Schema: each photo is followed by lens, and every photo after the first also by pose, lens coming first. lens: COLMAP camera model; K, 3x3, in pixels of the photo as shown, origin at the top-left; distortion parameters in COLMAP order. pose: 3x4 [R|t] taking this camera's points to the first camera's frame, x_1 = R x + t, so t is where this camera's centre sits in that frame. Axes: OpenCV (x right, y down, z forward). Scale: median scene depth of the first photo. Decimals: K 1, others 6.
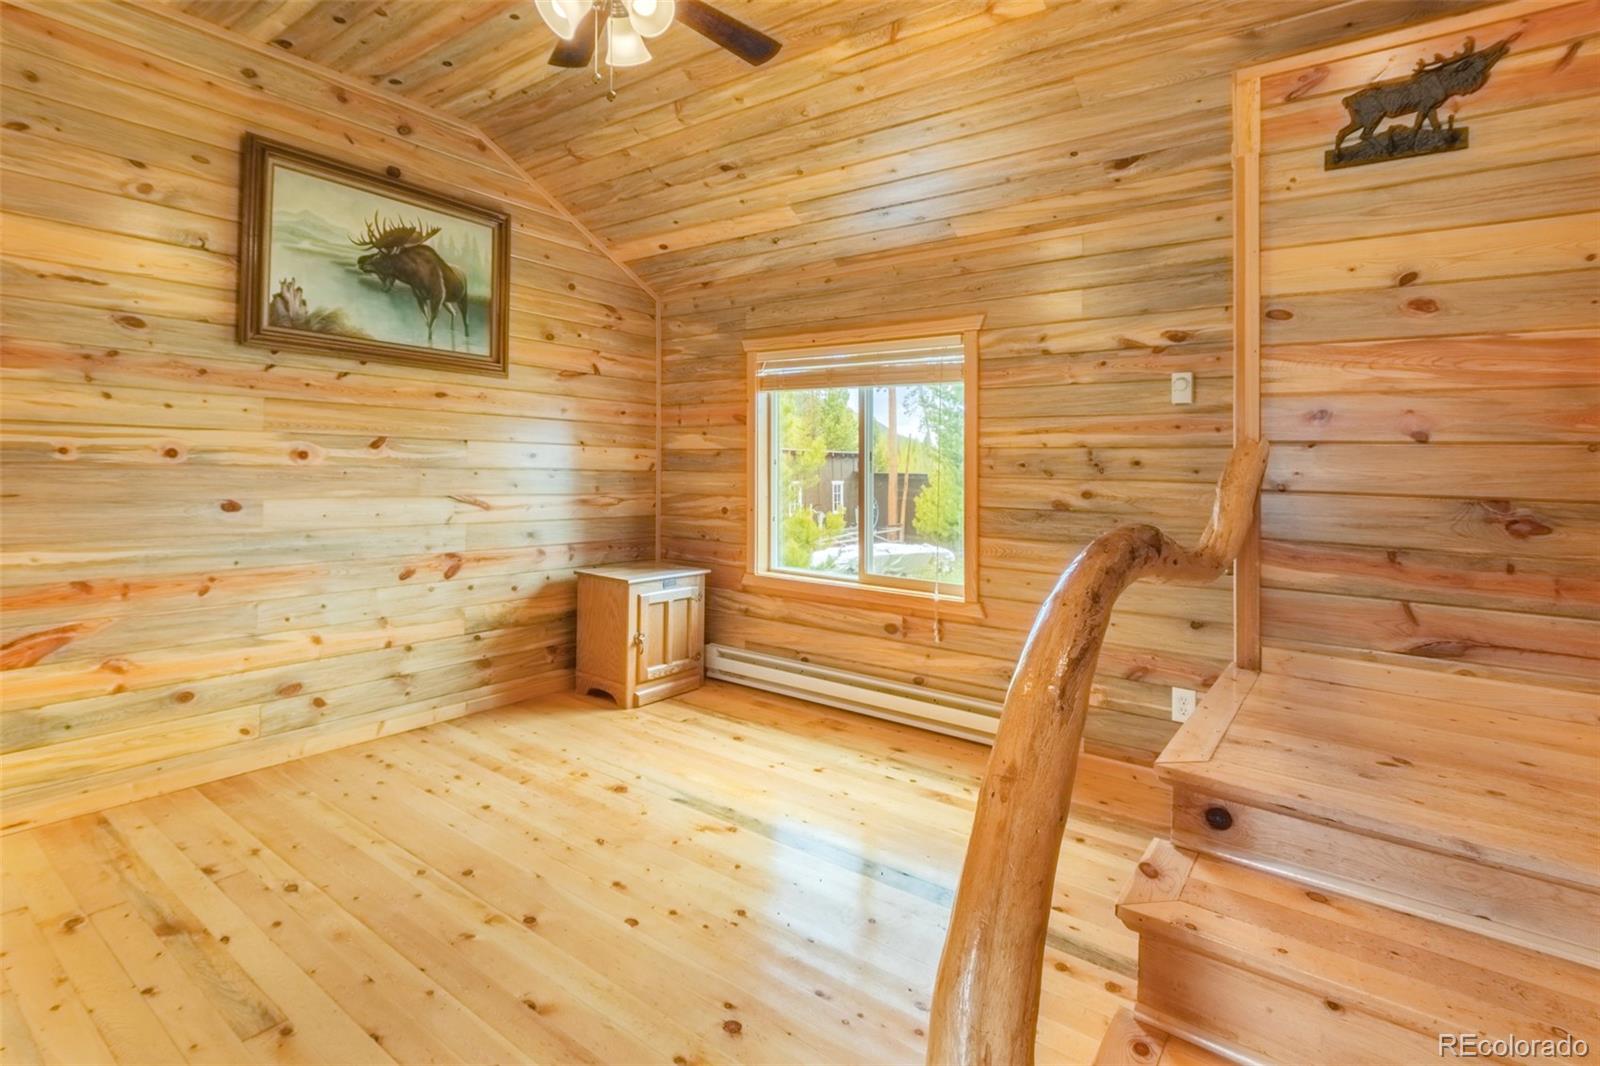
lens RADIAL K [[766.5, 0, 800.2], [0, 766.5, 550.8], [0, 0, 1]] dist [0.019451, -0.011792]
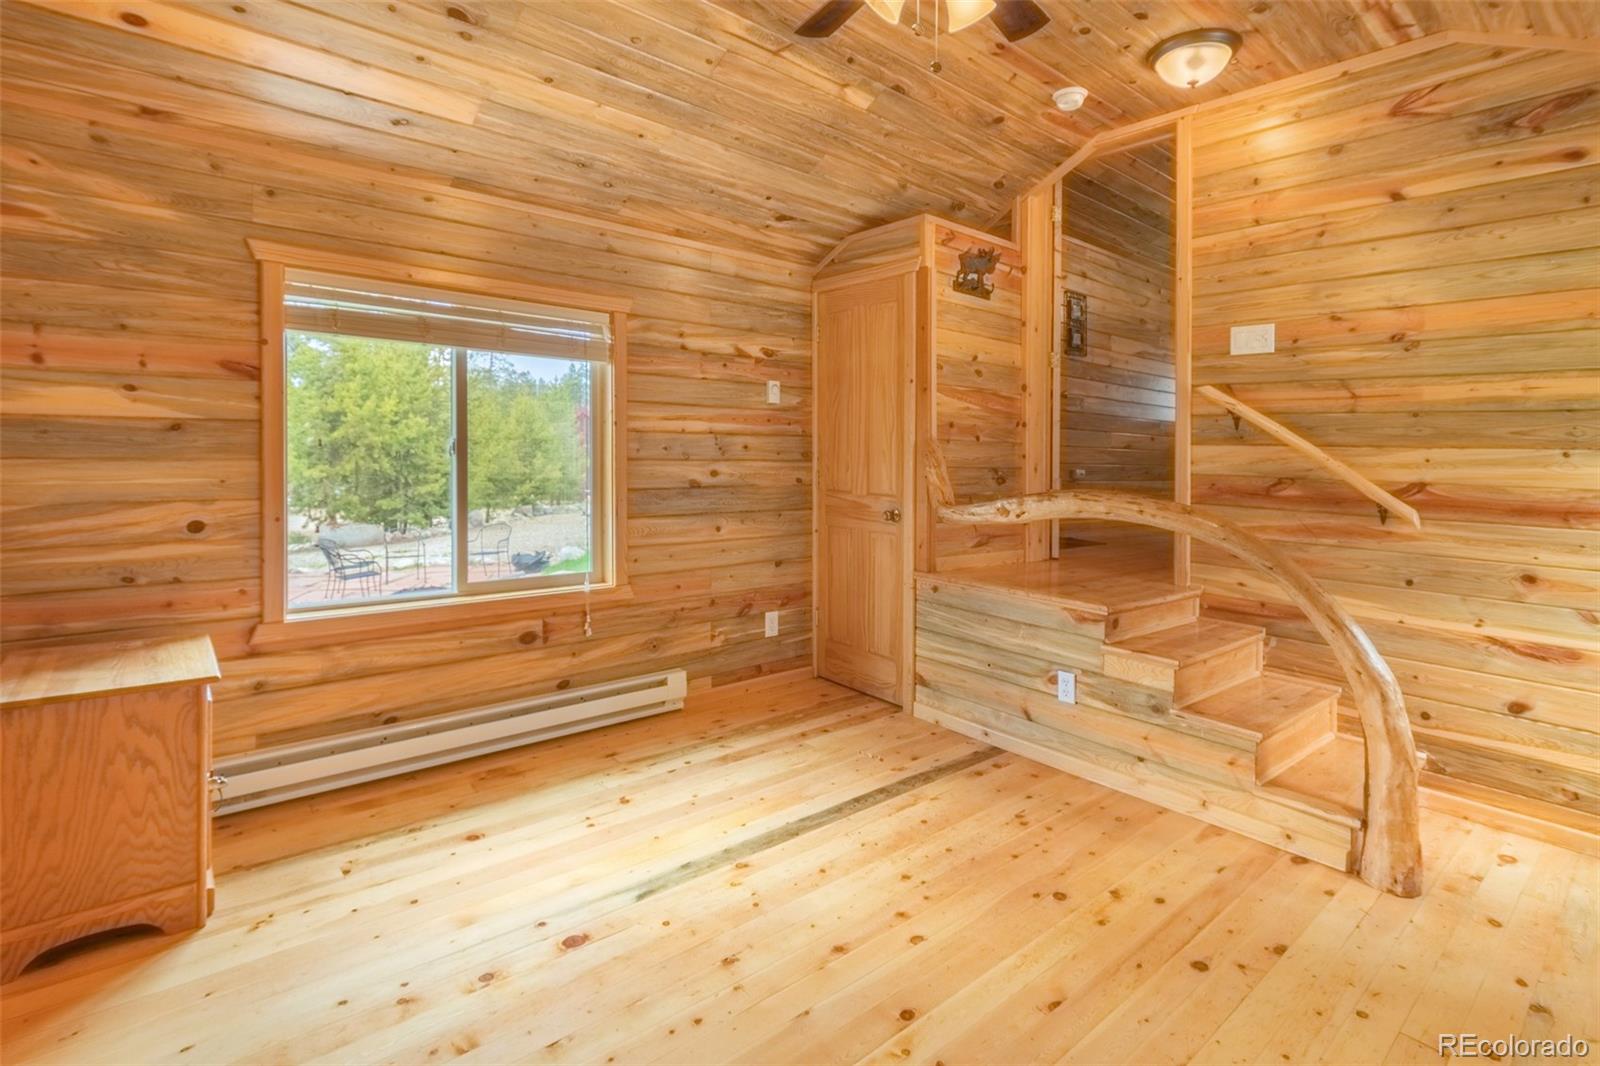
lens RADIAL K [[760.3, 0, 800.0], [0, 760.3, 533.0], [0, 0, 1]] dist [0.020894, -0.011406]
pose [[0.235026, -0.120066, 0.964545, -0.730293], [0.093162, 0.990555, 0.100604, -0.085336], [-0.967514, 0.066215, 0.243992, 0.574665]]
